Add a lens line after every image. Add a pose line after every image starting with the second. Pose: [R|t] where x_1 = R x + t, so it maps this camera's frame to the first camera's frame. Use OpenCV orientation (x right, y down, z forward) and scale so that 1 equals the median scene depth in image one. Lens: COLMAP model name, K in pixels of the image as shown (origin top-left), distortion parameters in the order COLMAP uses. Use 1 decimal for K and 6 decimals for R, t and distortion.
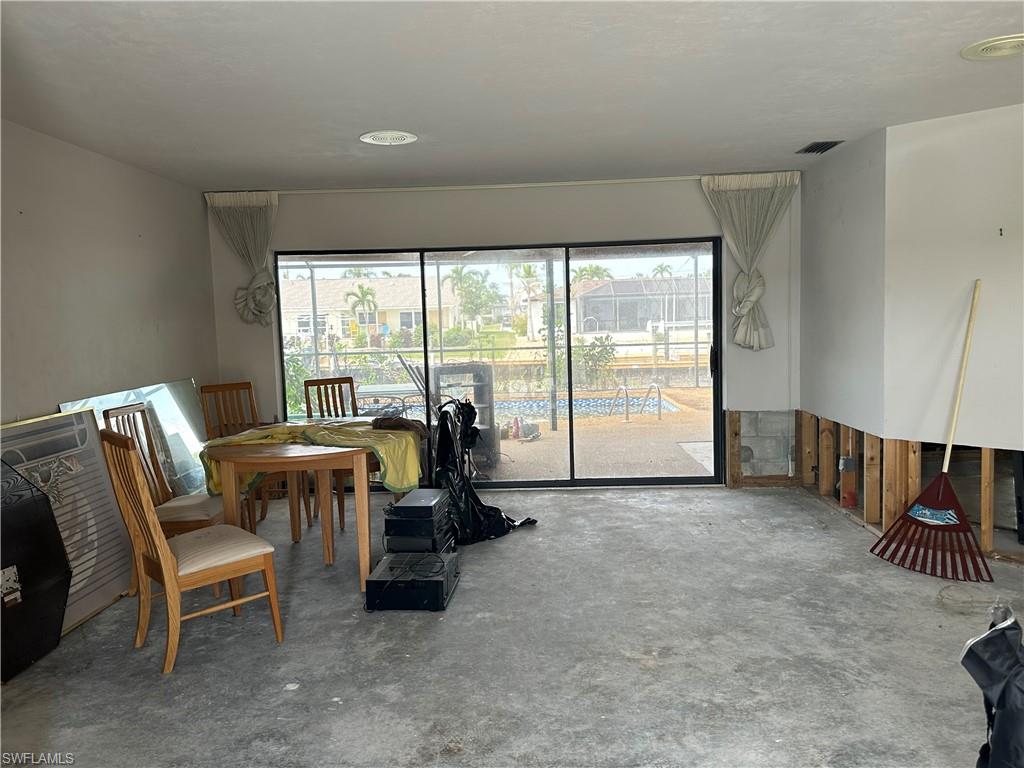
lens RADIAL K [[811.4, 0, 511.7], [0, 811.4, 386.6], [0, 0, 1]] dist [-0.024068, -0.006716]
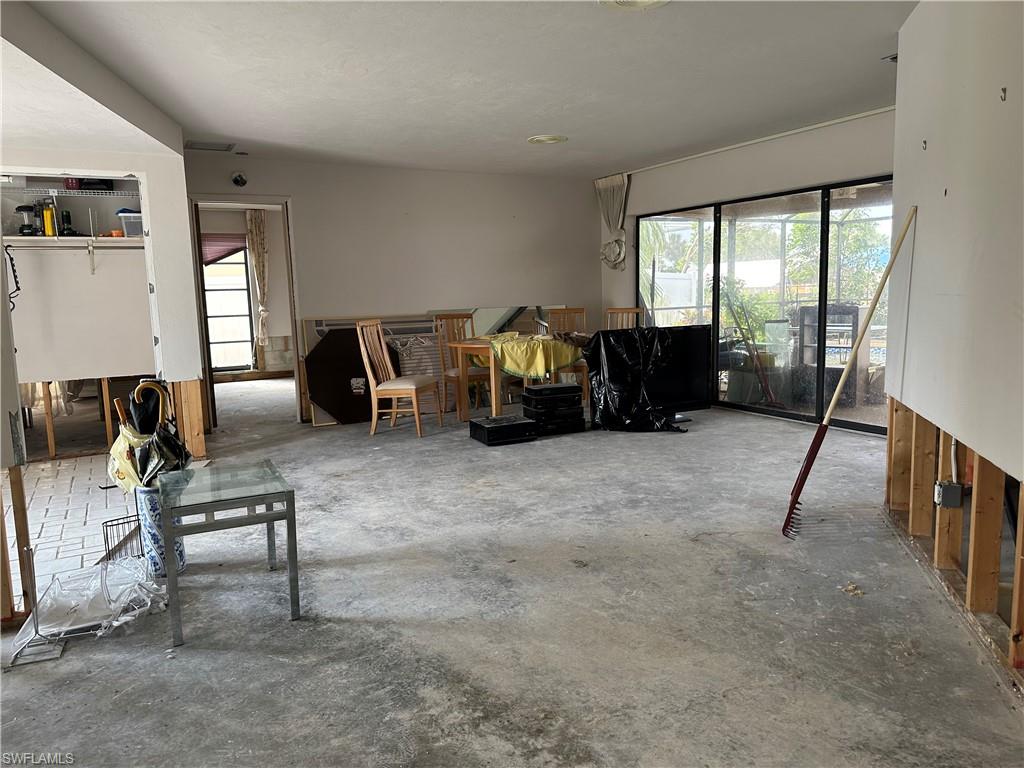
lens RADIAL K [[719.9, 0, 513.2], [0, 719.9, 382.0], [0, 0, 1]] dist [0.013342, 0.000170]
pose [[0.535271, 0.130474, -0.834543, 1.294564], [-0.069920, 0.991451, 0.110159, -0.013943], [0.841782, -0.000614, 0.539818, 0.303948]]
